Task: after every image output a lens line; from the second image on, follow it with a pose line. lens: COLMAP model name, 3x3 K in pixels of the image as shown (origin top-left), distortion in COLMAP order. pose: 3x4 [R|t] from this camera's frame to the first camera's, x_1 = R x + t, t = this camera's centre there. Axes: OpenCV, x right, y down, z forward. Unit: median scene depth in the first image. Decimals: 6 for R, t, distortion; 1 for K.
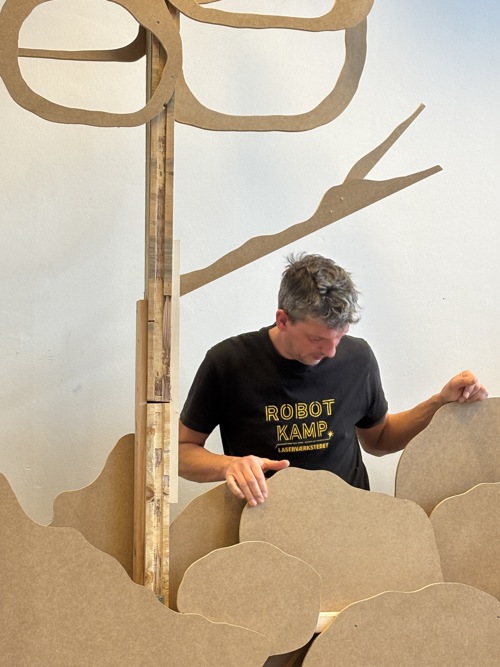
lens RADIAL K [[1514.3, 0, 250.0], [0, 1514.3, 333.5], [0, 0, 1]] dist [0.237451, -0.898313]
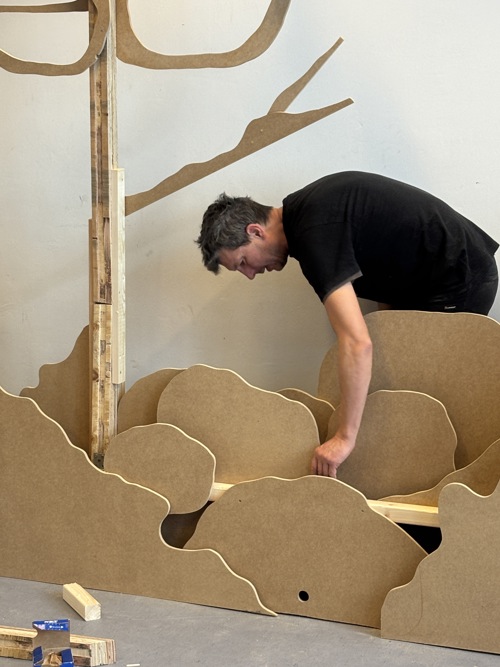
lens RADIAL K [[1514.3, 0, 250.0], [0, 1514.3, 333.5], [0, 0, 1]] dist [0.237451, -0.898313]
pose [[0.833063, 0.119781, -0.540055, 0.703949], [0.035364, 0.962746, 0.268084, -0.256072], [0.552047, -0.242429, 0.797792, 0.077276]]
